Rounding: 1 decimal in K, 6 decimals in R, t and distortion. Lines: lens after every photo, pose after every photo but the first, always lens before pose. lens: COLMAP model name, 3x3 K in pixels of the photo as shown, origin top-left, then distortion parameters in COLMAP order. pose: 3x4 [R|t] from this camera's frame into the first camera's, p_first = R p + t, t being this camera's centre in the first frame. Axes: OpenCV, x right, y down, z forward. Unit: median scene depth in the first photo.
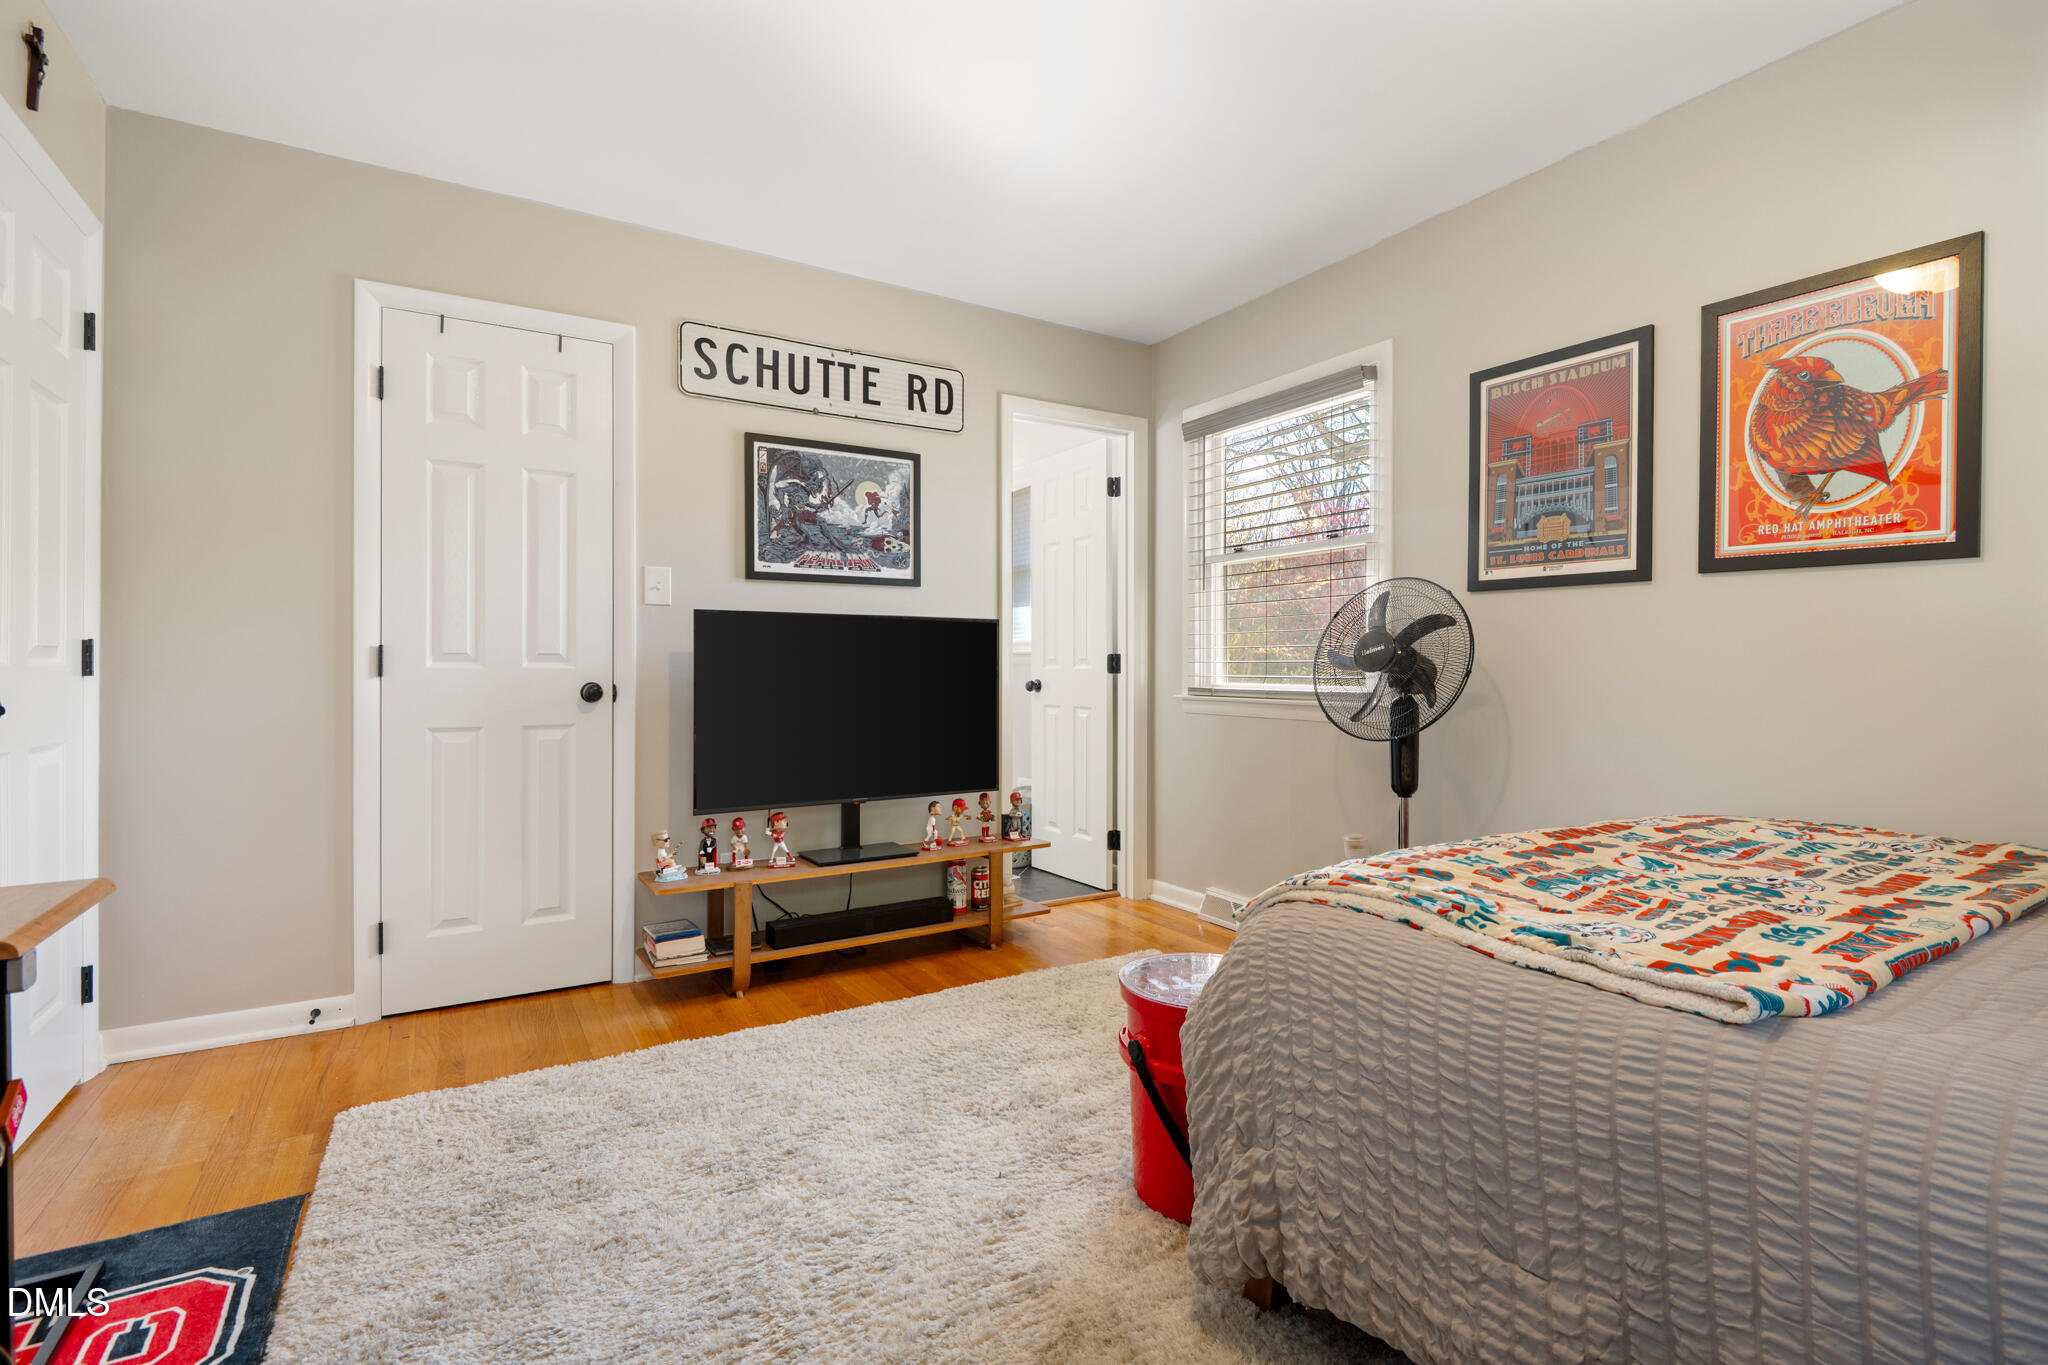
lens RADIAL K [[940.6, 0, 1024.0], [0, 940.6, 674.5], [0, 0, 1]] dist [-0.001718, -0.005066]
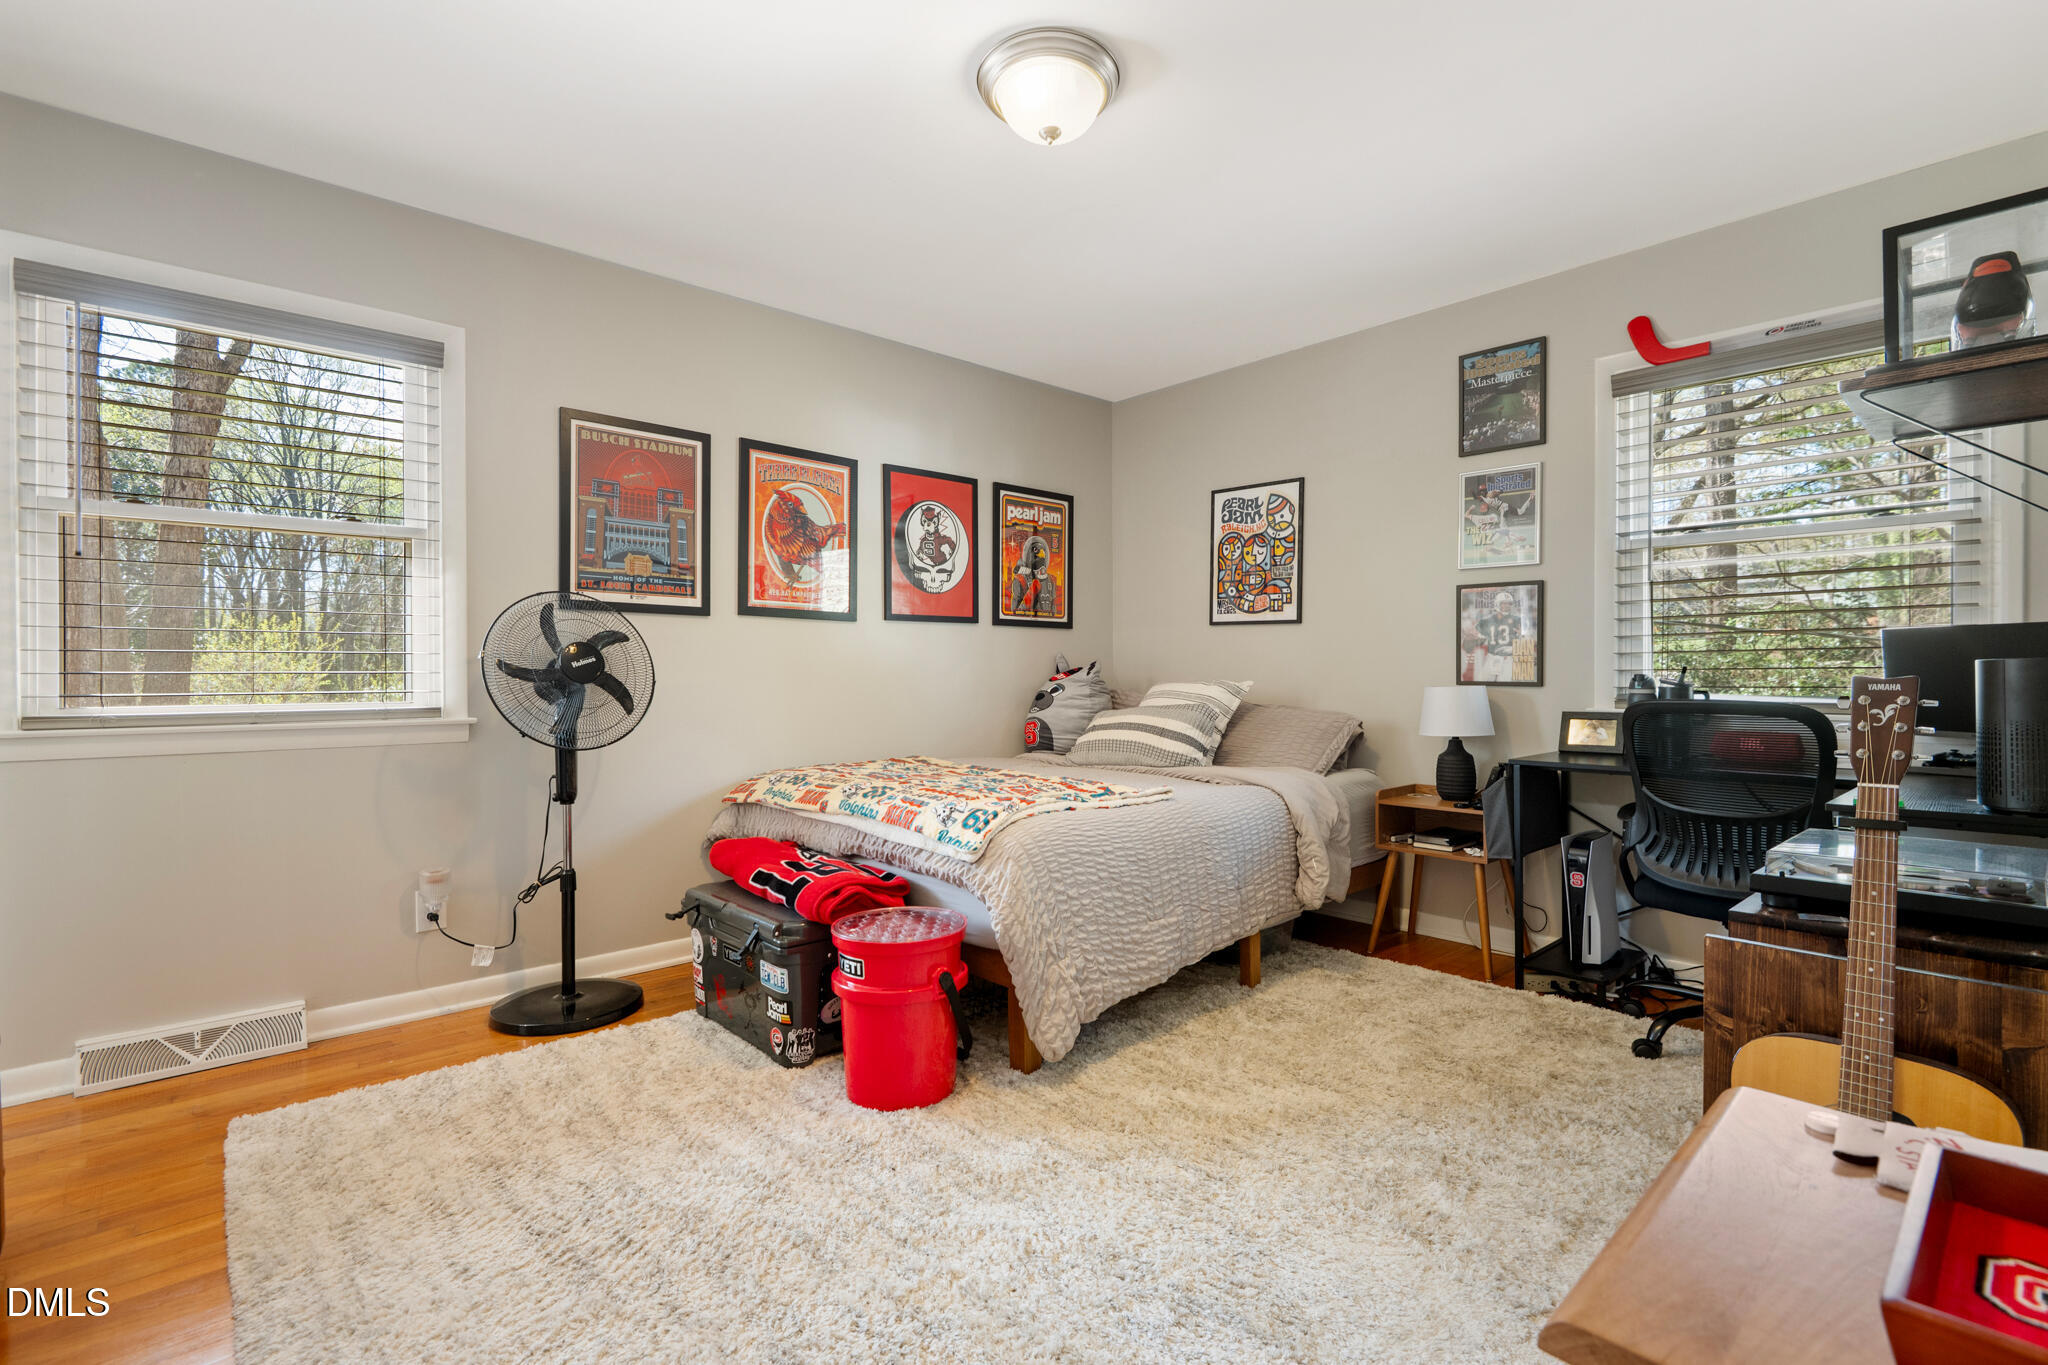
lens RADIAL K [[940.6, 0, 1024.8], [0, 940.6, 680.7], [0, 0, 1]] dist [-0.001718, -0.005066]
pose [[-0.191044, -0.007749, 0.981551, -0.766149], [0.010536, 0.999895, 0.009945, -0.011655], [-0.981525, 0.012242, -0.190942, 0.764610]]
